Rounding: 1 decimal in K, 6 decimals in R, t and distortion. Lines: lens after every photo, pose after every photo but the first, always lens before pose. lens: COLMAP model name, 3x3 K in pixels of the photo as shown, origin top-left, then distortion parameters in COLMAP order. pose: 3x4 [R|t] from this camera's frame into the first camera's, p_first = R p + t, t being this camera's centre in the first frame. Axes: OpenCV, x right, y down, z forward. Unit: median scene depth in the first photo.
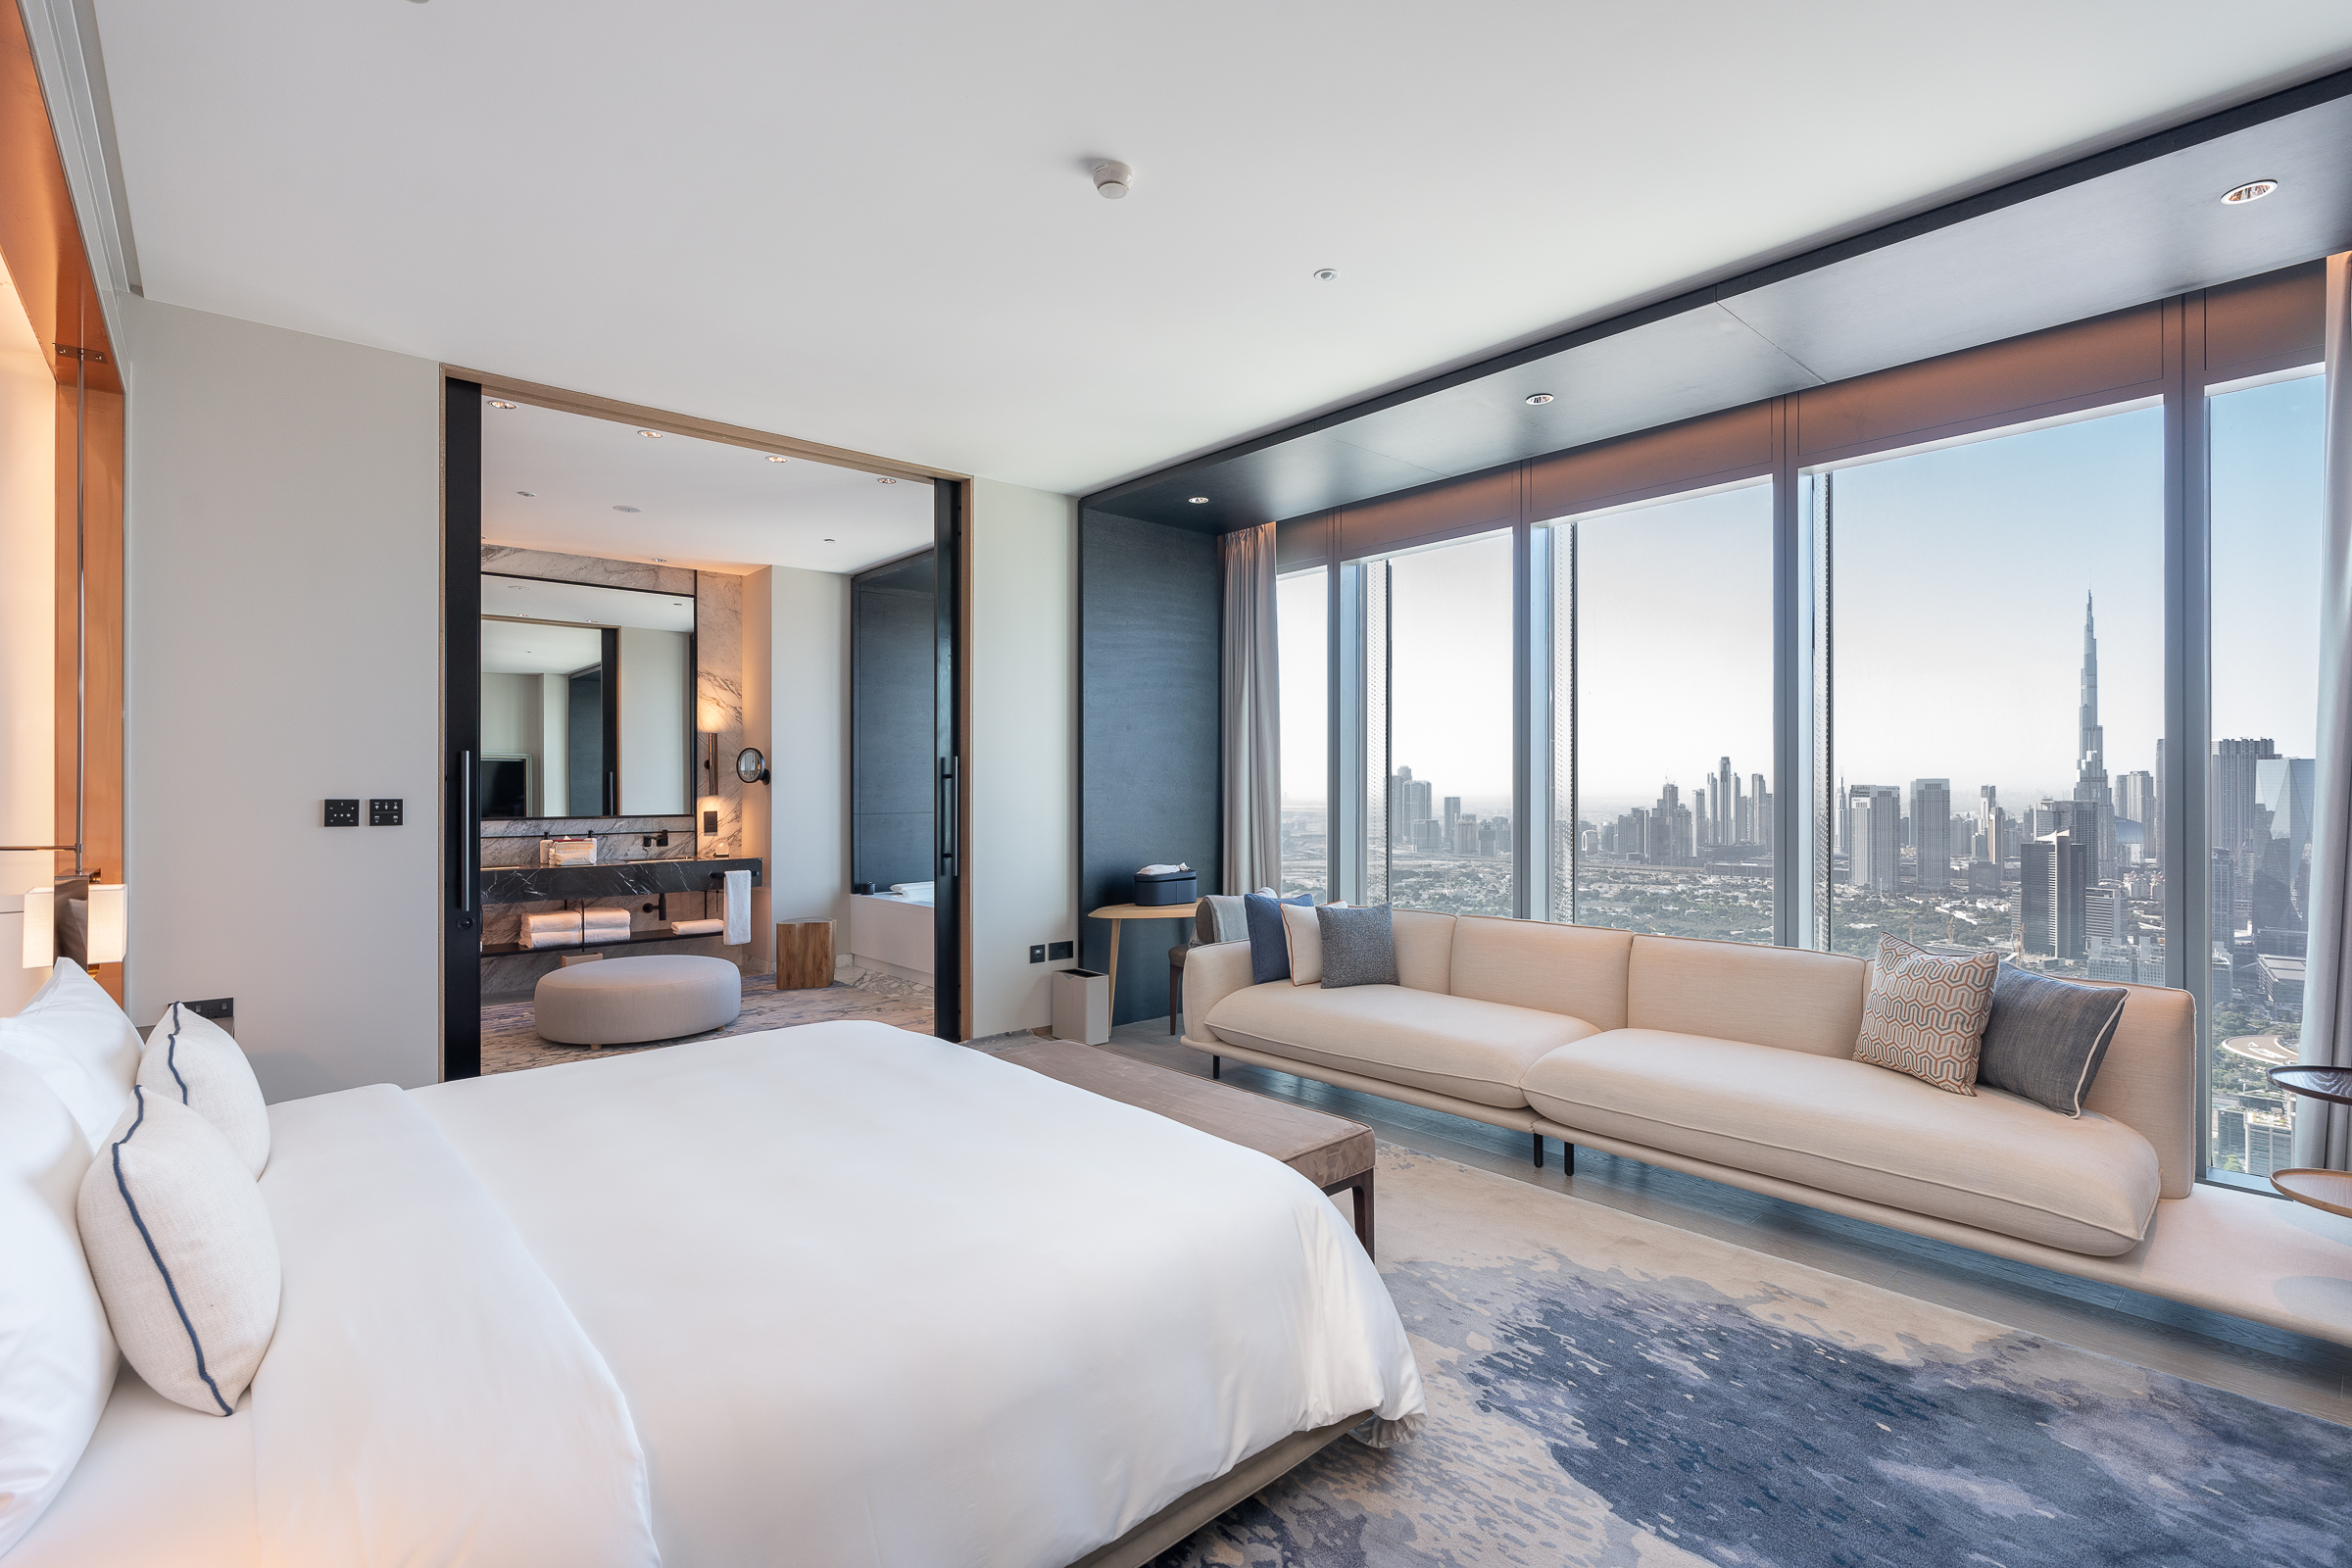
lens RADIAL K [[1072.8, 0, 1174.8], [0, 1072.8, 780.0], [0, 0, 1]] dist [-0.003052, 0.001548]
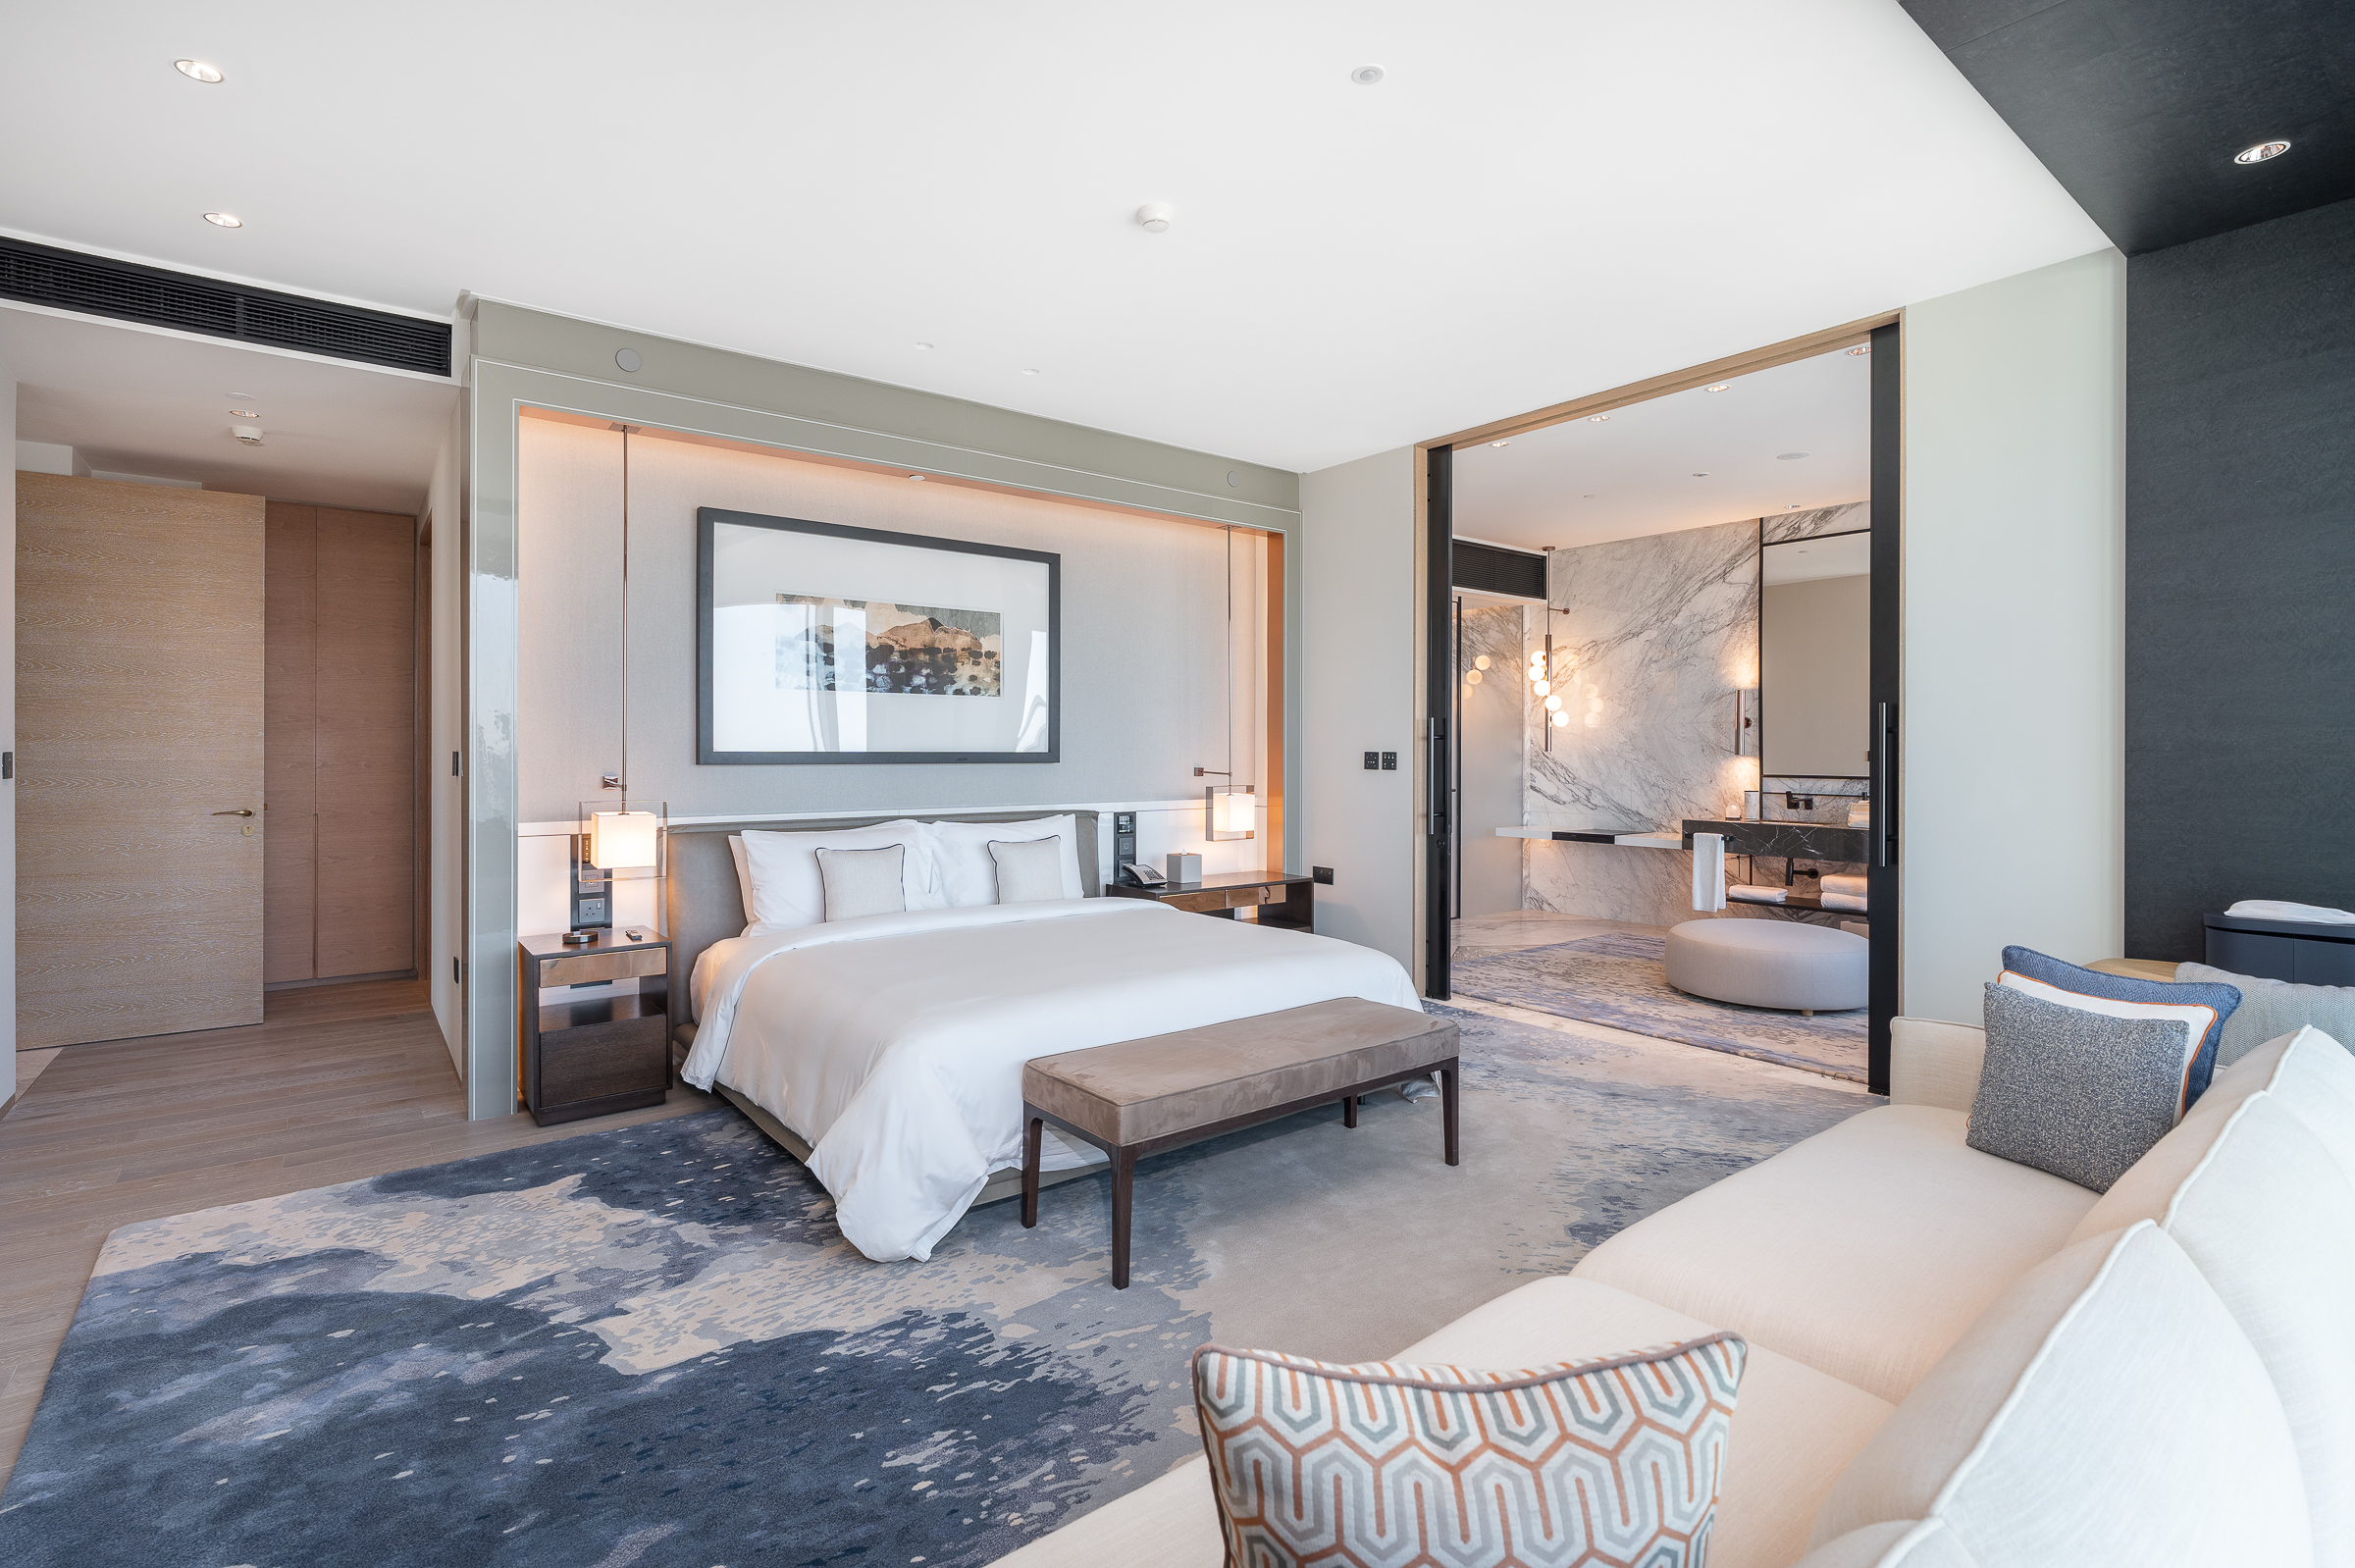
lens RADIAL K [[1078.1, 0, 1124.2], [0, 1078.1, 751.4], [0, 0, 1]] dist [0.000050, 0.000300]
pose [[-0.084537, 0.008733, -0.996382, 0.472508], [0.002180, 0.999961, 0.008579, 0.001945], [0.996418, -0.001447, -0.084553, 0.455753]]
